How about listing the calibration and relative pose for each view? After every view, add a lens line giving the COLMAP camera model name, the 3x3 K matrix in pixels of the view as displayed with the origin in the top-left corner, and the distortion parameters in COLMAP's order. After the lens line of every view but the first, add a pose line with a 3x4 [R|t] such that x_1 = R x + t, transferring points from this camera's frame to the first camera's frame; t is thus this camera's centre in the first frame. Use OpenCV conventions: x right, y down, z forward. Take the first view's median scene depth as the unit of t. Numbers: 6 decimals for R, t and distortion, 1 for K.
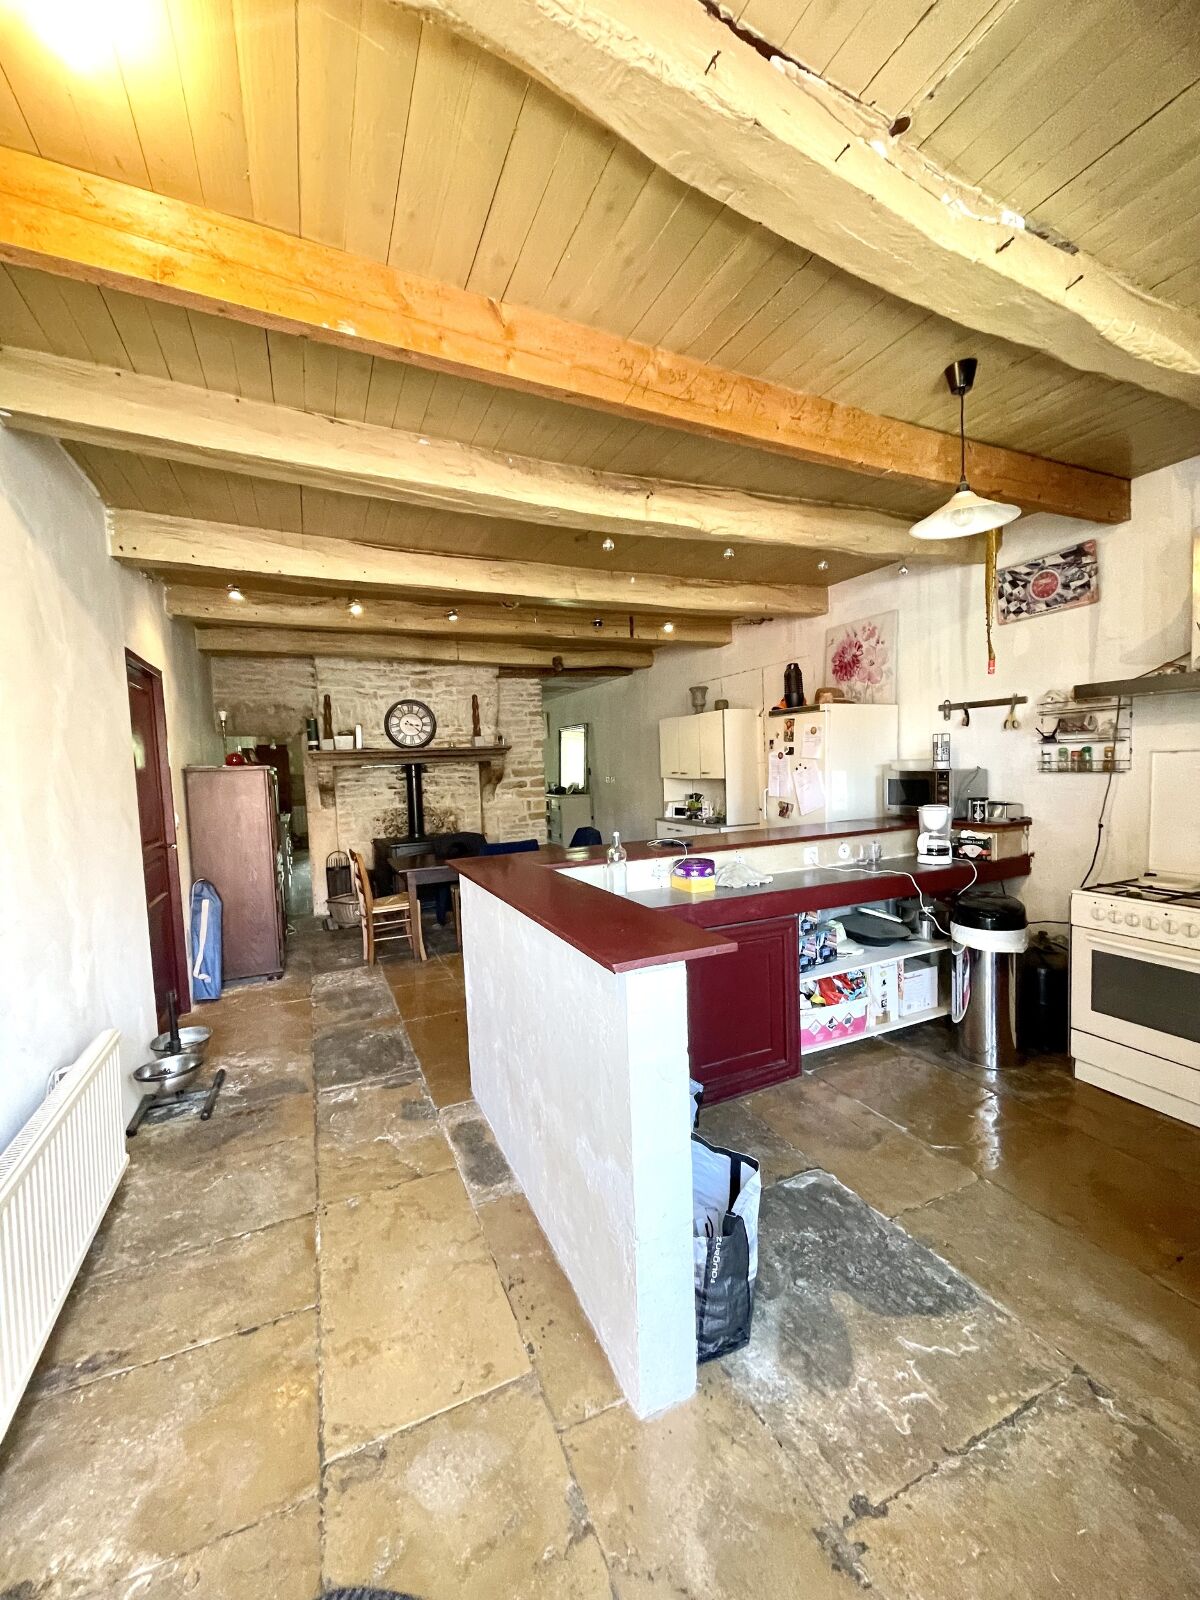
lens RADIAL K [[631.6, 0, 602.3], [0, 631.6, 792.0], [0, 0, 1]] dist [0.001733, 0.000065]
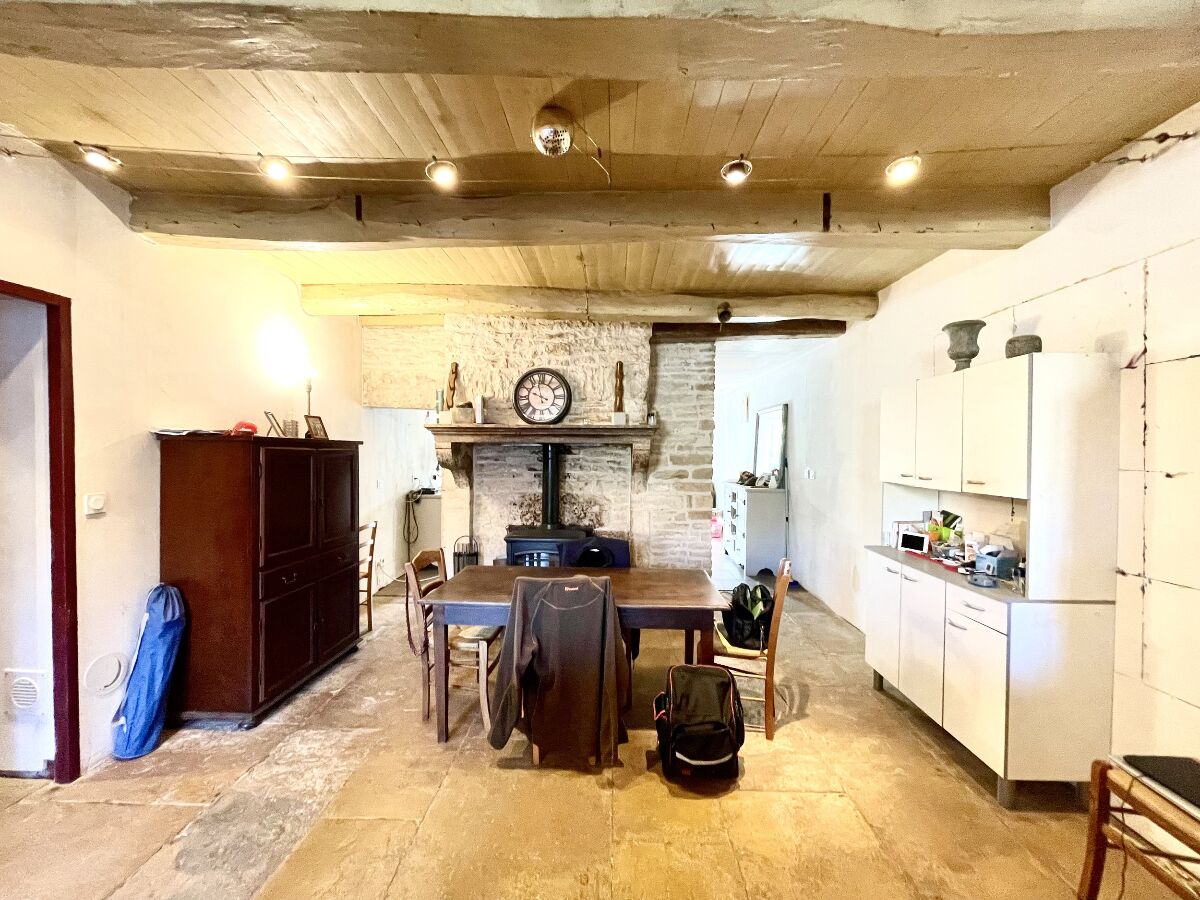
lens RADIAL K [[473.7, 0, 606.9], [0, 473.7, 452.4], [0, 0, 1]] dist [0.001733, 0.000065]
pose [[0.898466, 0.047691, -0.436445, 0.053612], [-0.062306, 0.997872, -0.019225, -0.024834], [0.434599, 0.044467, 0.899526, 0.454189]]
